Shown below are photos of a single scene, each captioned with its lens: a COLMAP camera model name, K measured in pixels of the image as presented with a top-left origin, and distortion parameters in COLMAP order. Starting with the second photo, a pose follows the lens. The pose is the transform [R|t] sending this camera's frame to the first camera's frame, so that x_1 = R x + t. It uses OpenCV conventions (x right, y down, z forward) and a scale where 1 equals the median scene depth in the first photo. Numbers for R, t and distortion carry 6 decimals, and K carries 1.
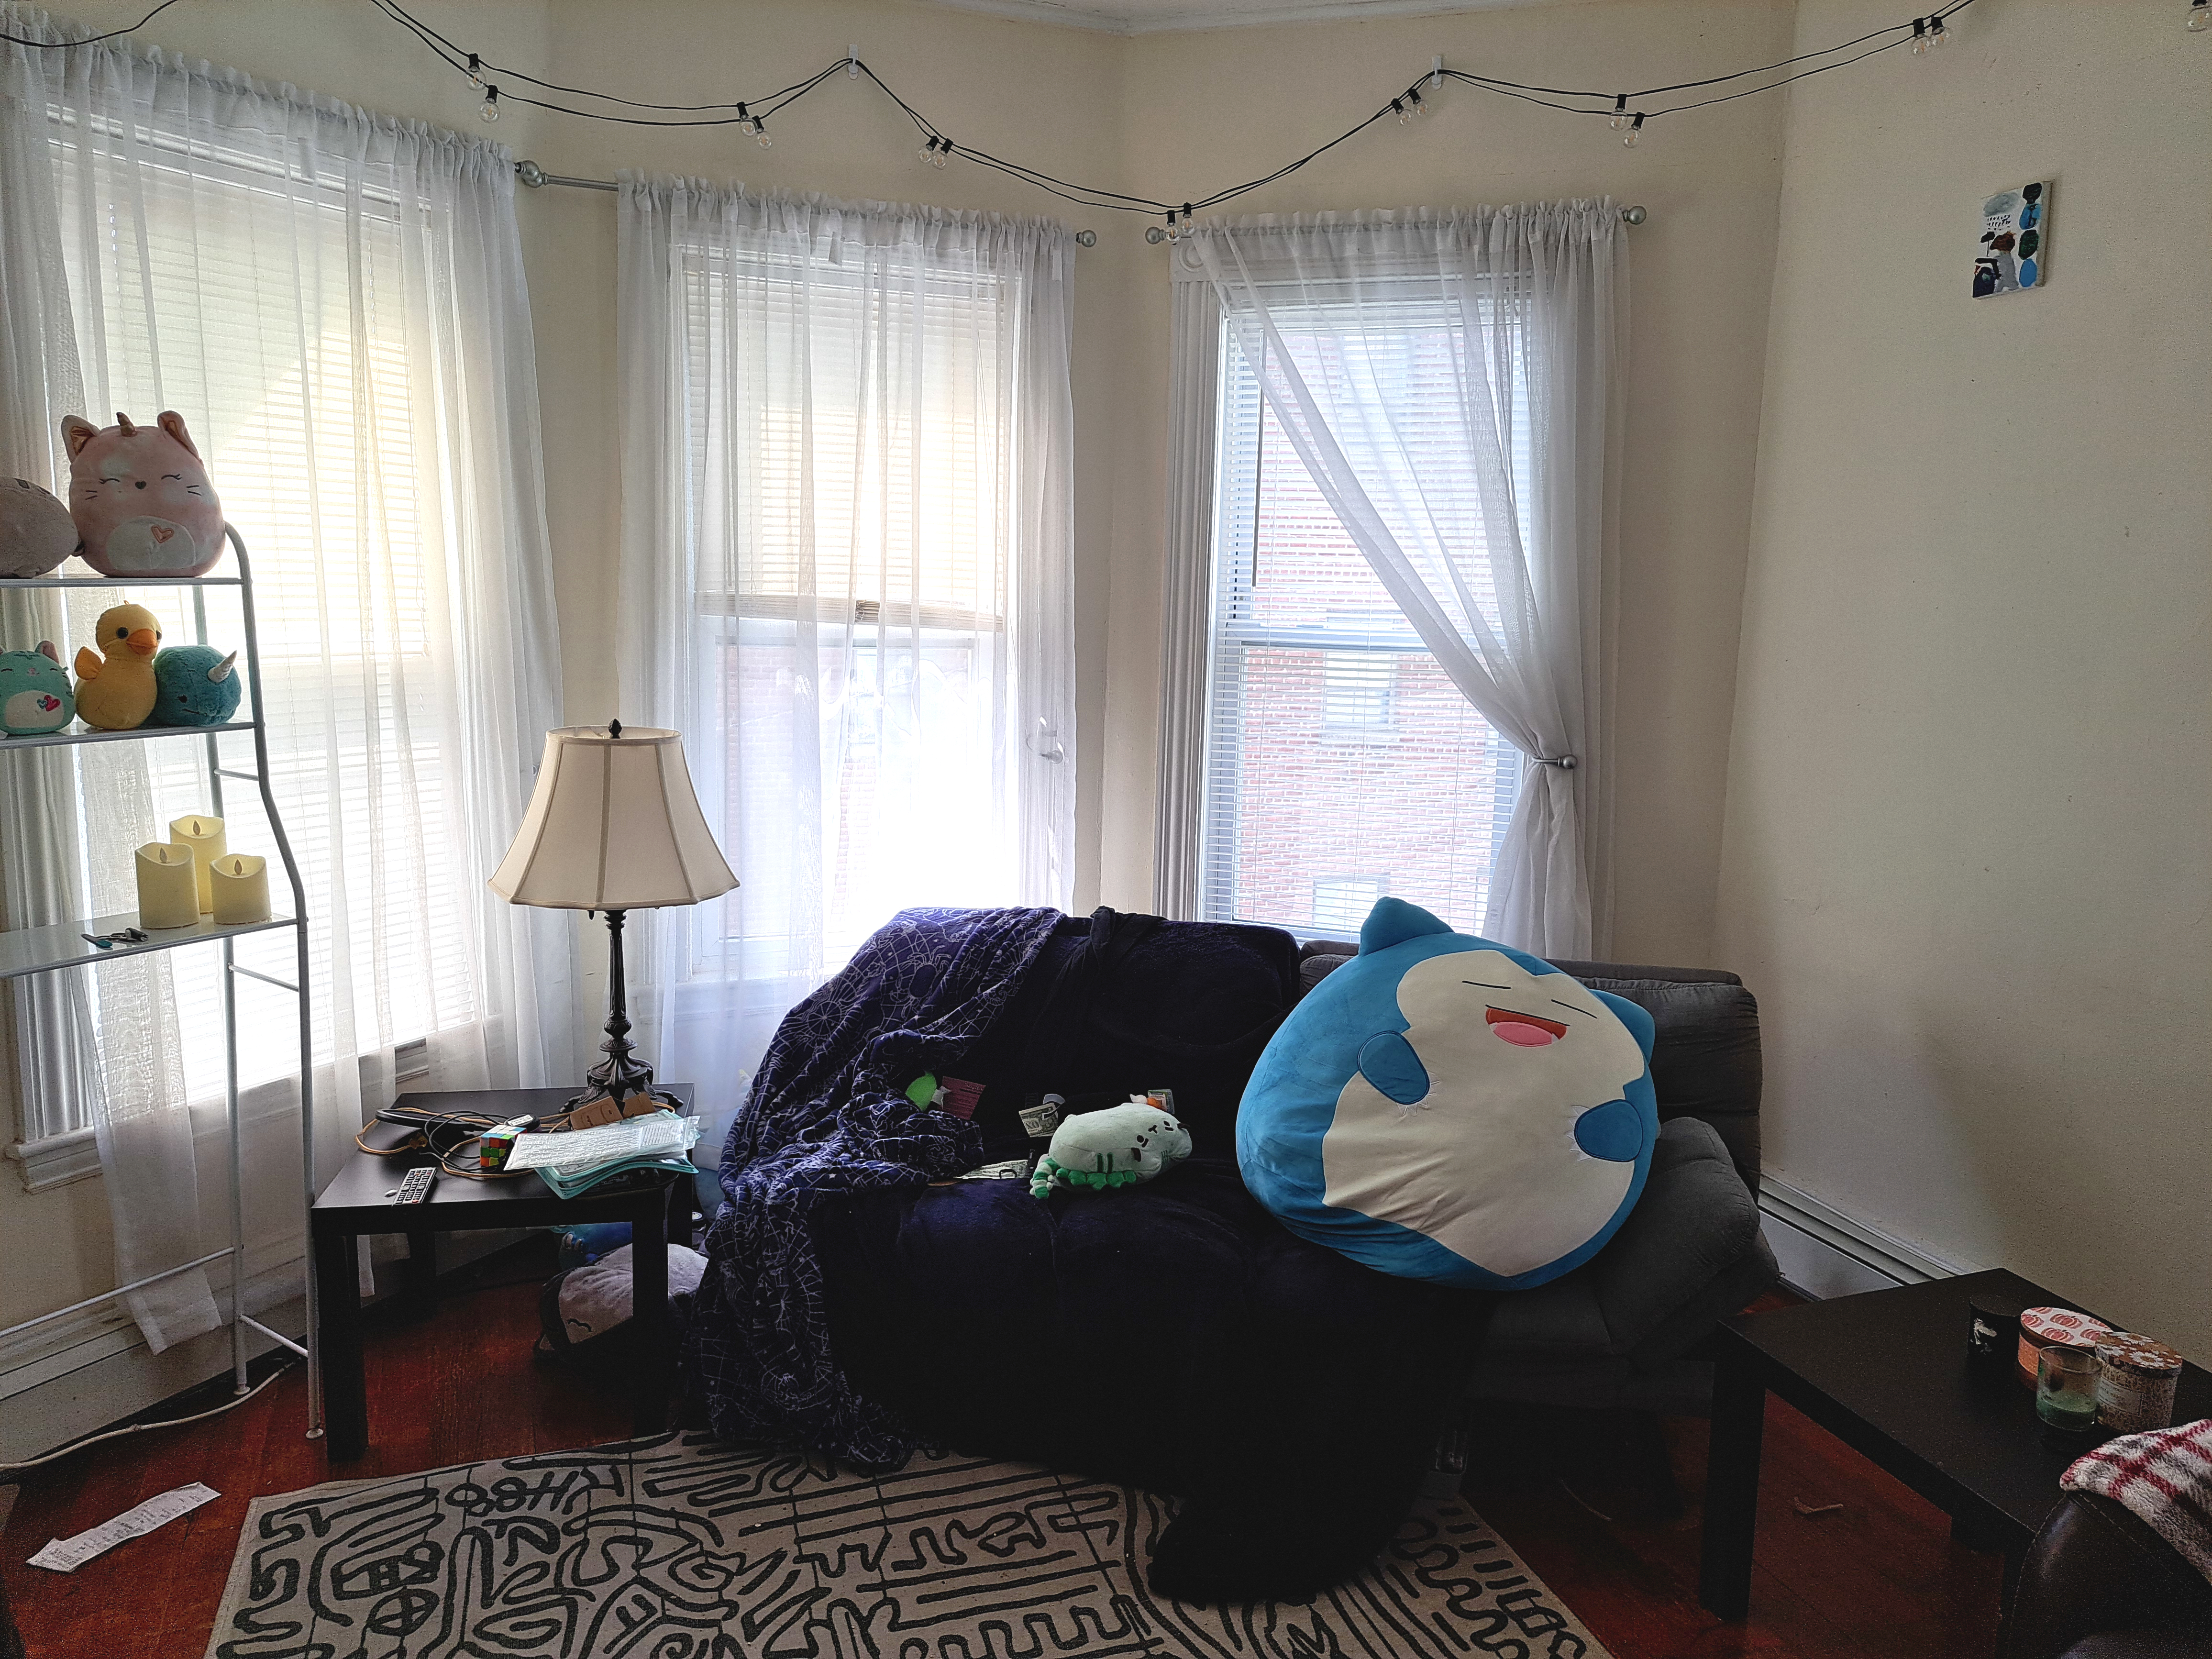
lens RADIAL K [[1571.8, 0, 1114.0], [0, 1571.8, 828.2], [0, 0, 1]] dist [0.064909, -0.057809]
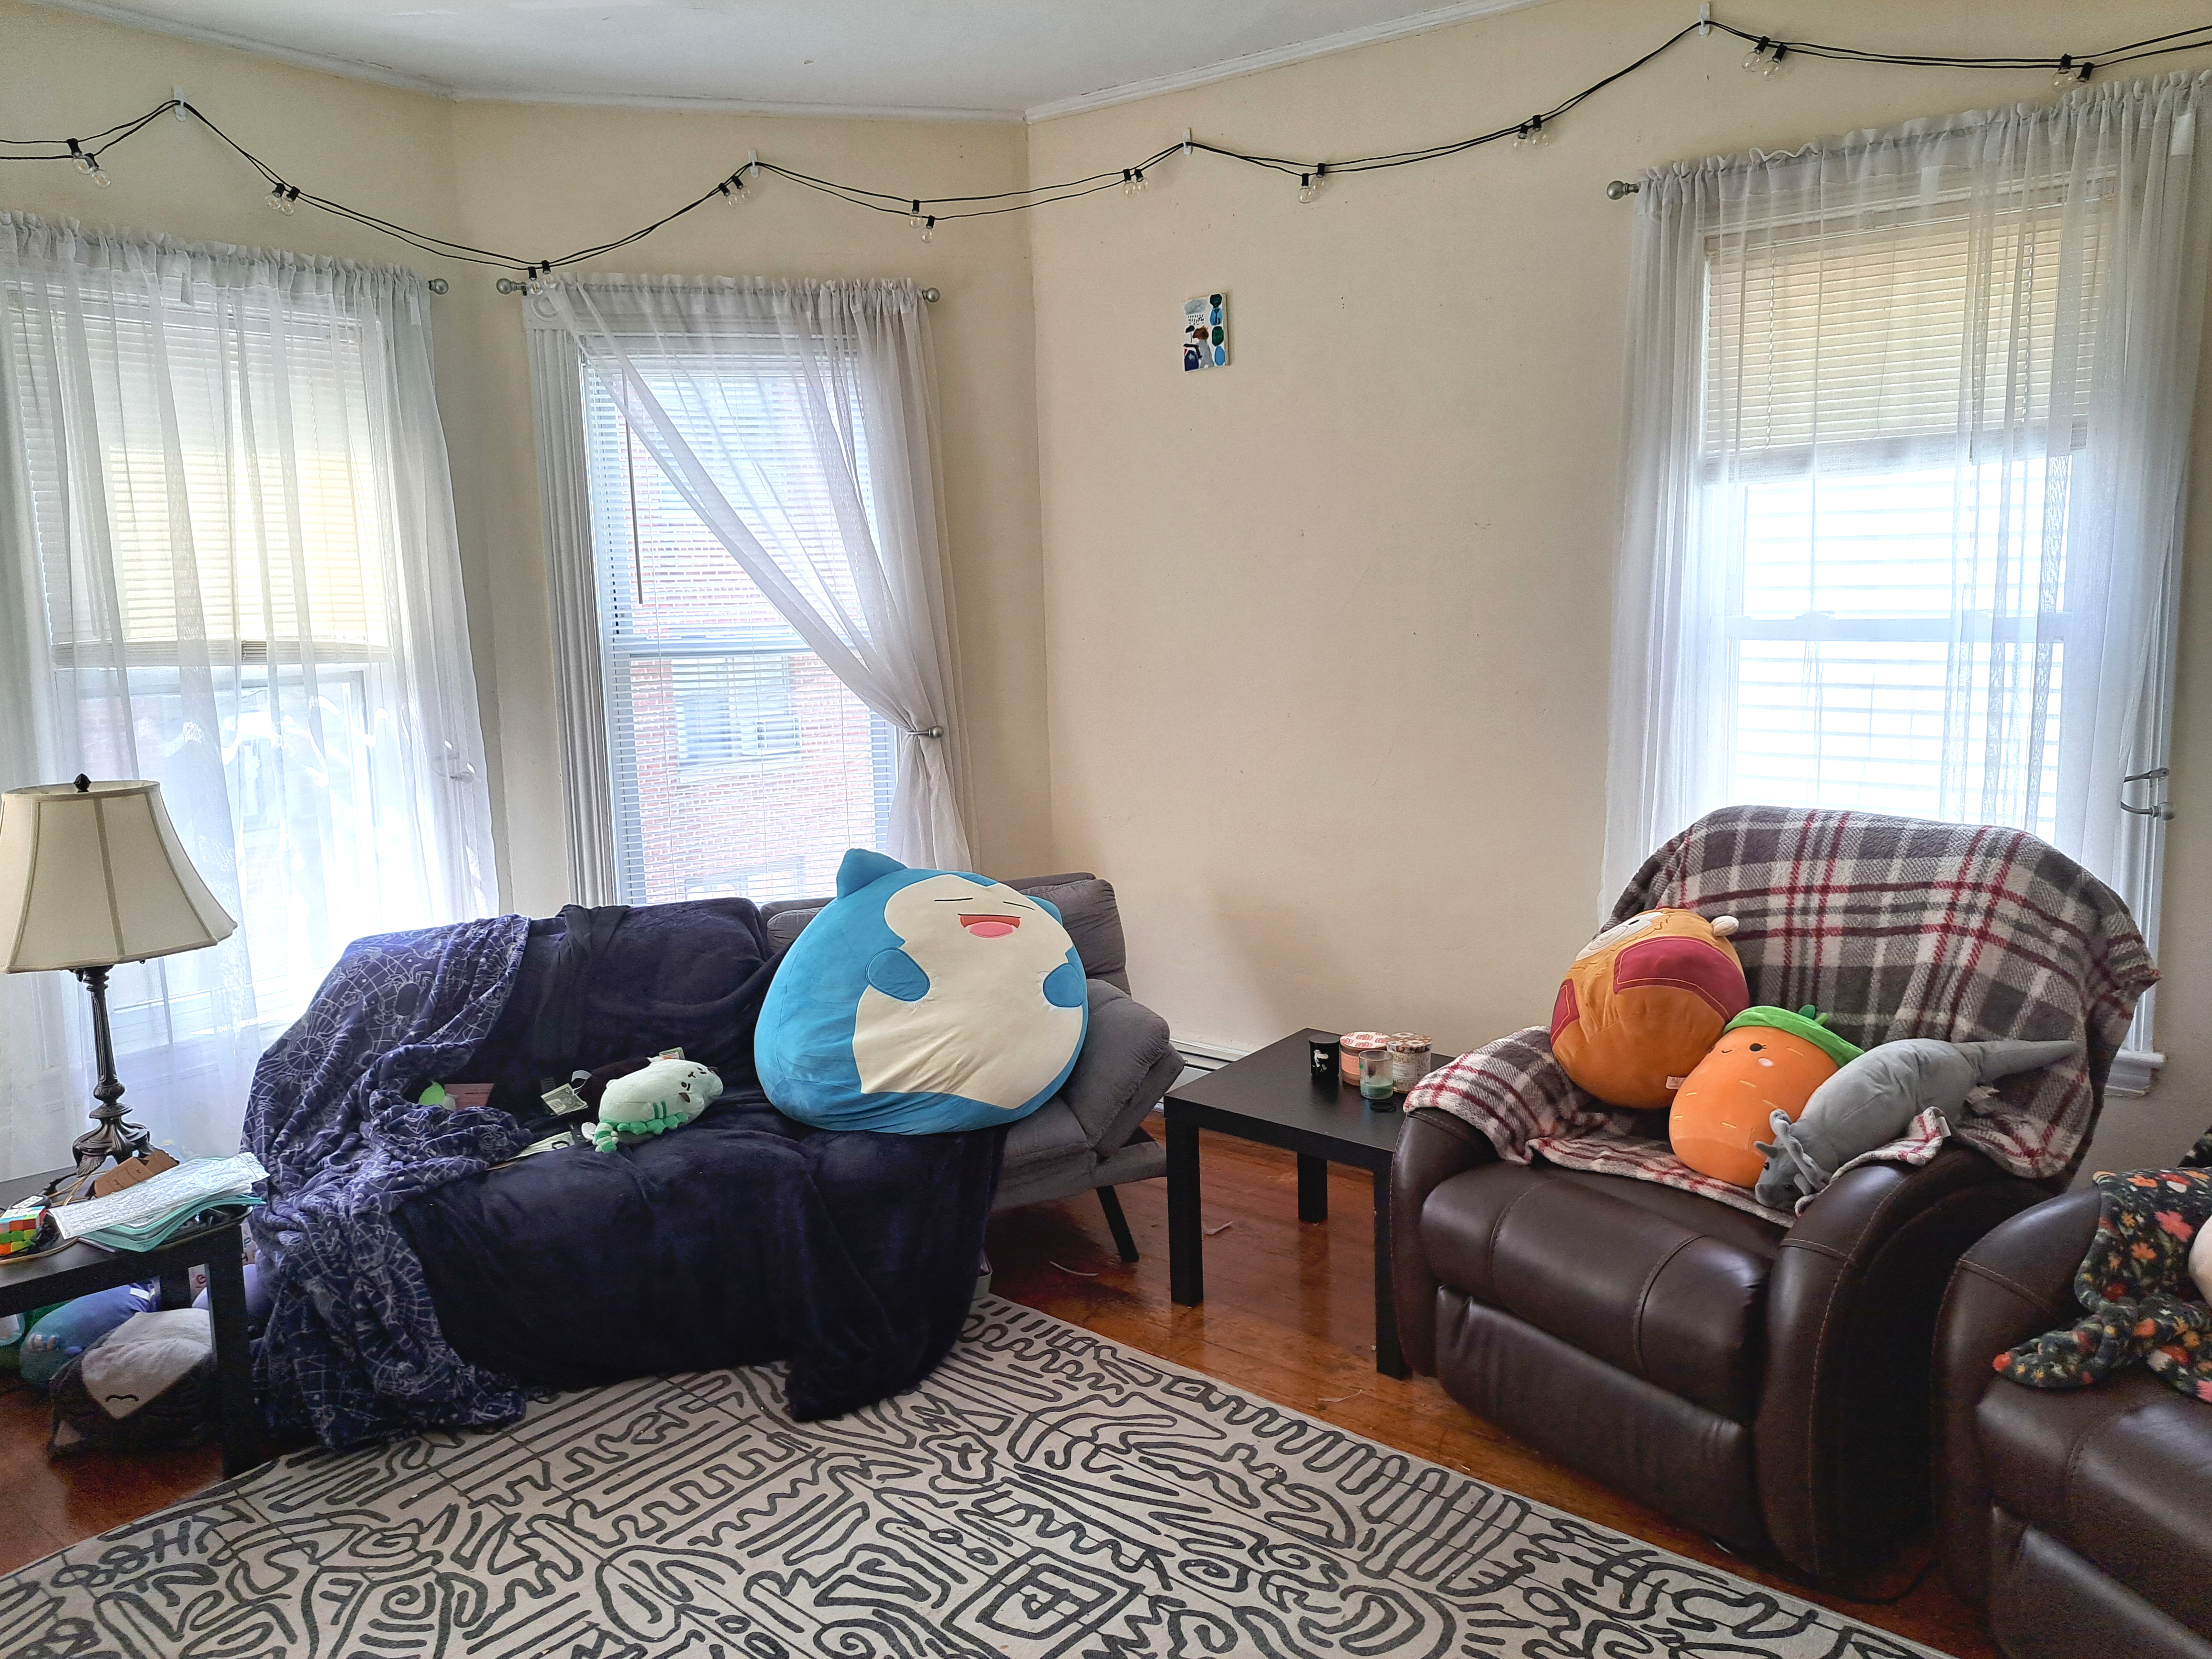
lens RADIAL K [[1571.8, 0, 1112.2], [0, 1571.8, 833.1], [0, 0, 1]] dist [0.064909, -0.057809]
pose [[0.858478, -0.131591, 0.495680, -0.253555], [0.135207, 0.990400, 0.028759, 0.023853], [-0.494706, 0.042330, 0.868029, -0.159764]]
